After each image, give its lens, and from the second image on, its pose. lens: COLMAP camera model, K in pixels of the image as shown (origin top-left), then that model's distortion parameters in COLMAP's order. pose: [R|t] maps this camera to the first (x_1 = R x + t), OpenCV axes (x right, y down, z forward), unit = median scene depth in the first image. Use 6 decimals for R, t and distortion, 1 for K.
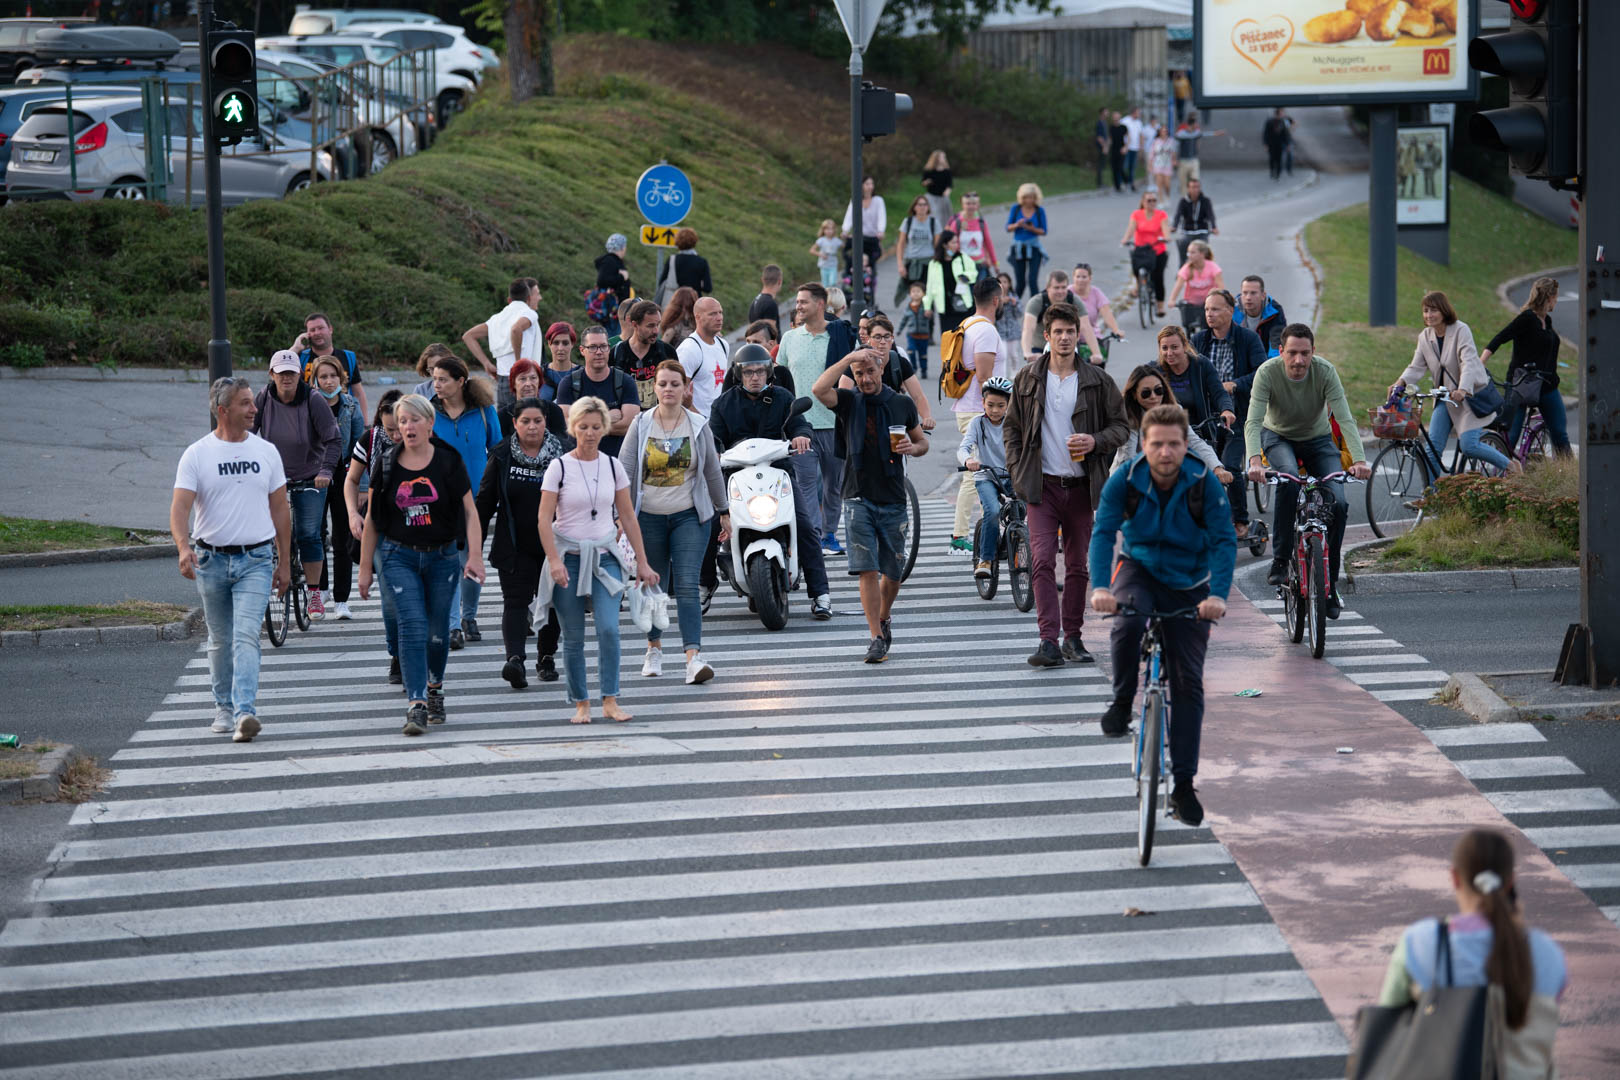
lens RADIAL K [[6382.5, 0, 809.7], [0, 6382.5, 543.1], [0, 0, 1]] dist [1.380364, 0.000000]
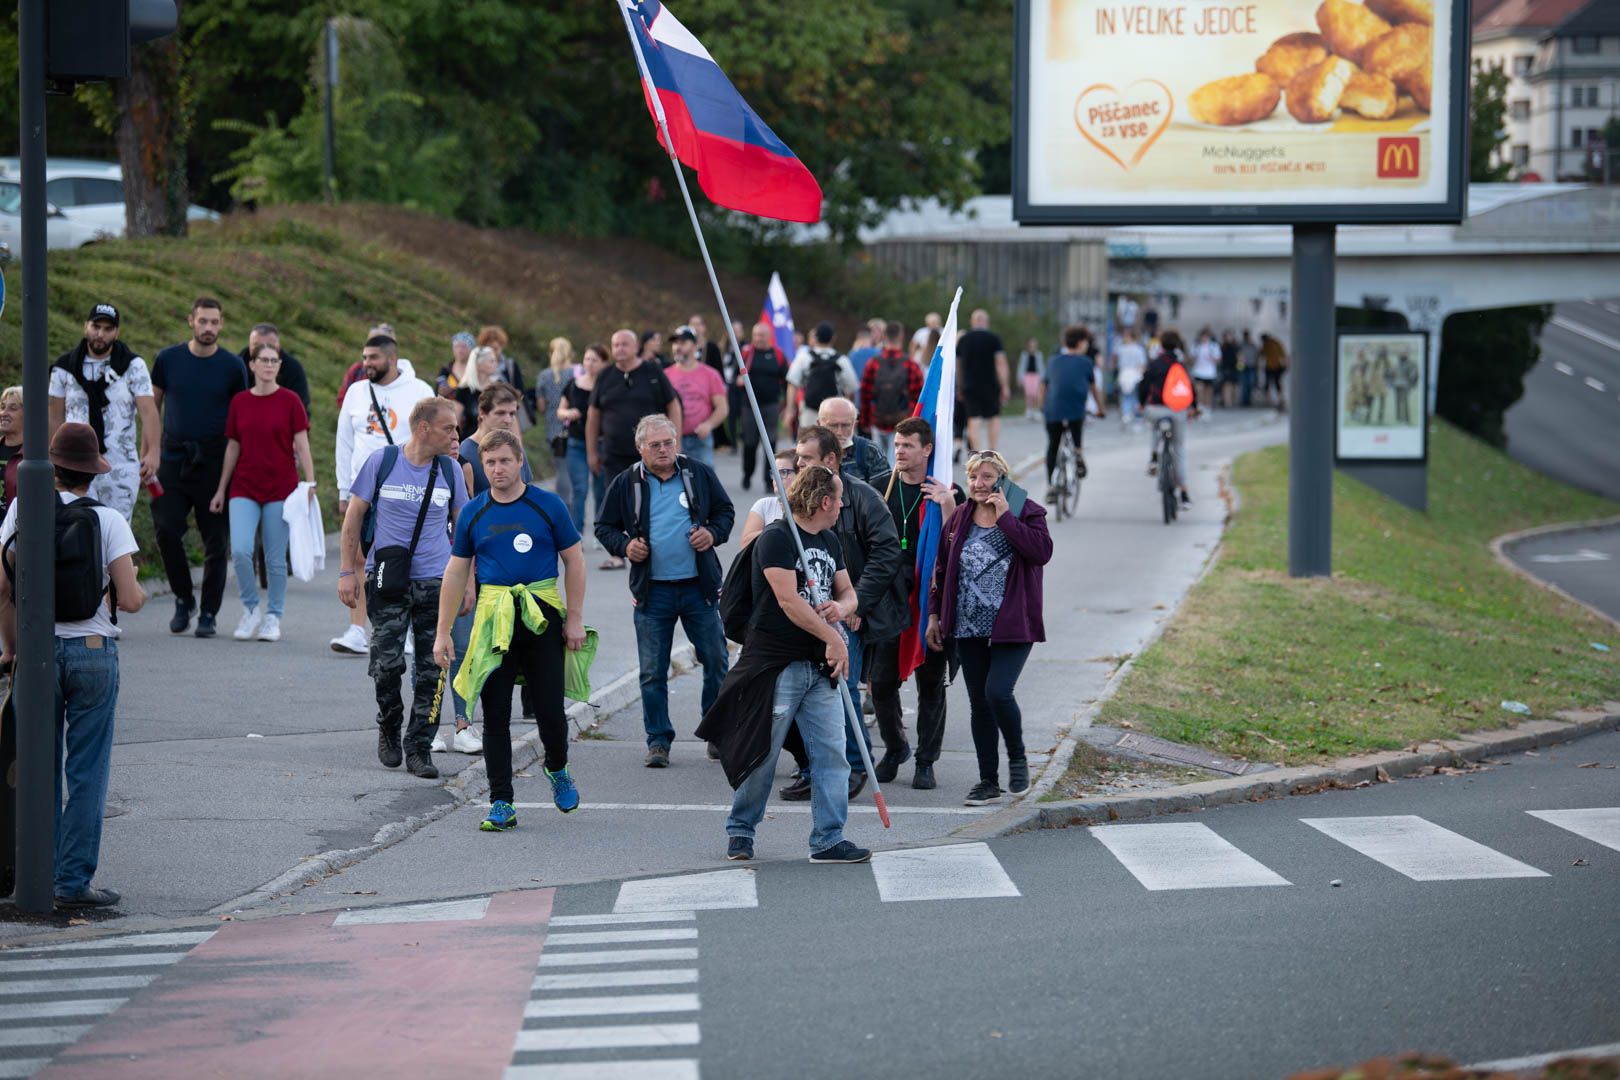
lens RADIAL K [[6037.5, 0, 807.1], [0, 6037.5, 540.2], [0, 0, 1]] dist [1.277540, 0.000000]
pose [[0.999779, 0.020466, -0.004779, 0.042896], [-0.020647, 0.998917, -0.041689, -0.011535], [0.003921, 0.041778, 0.999119, 0.411222]]
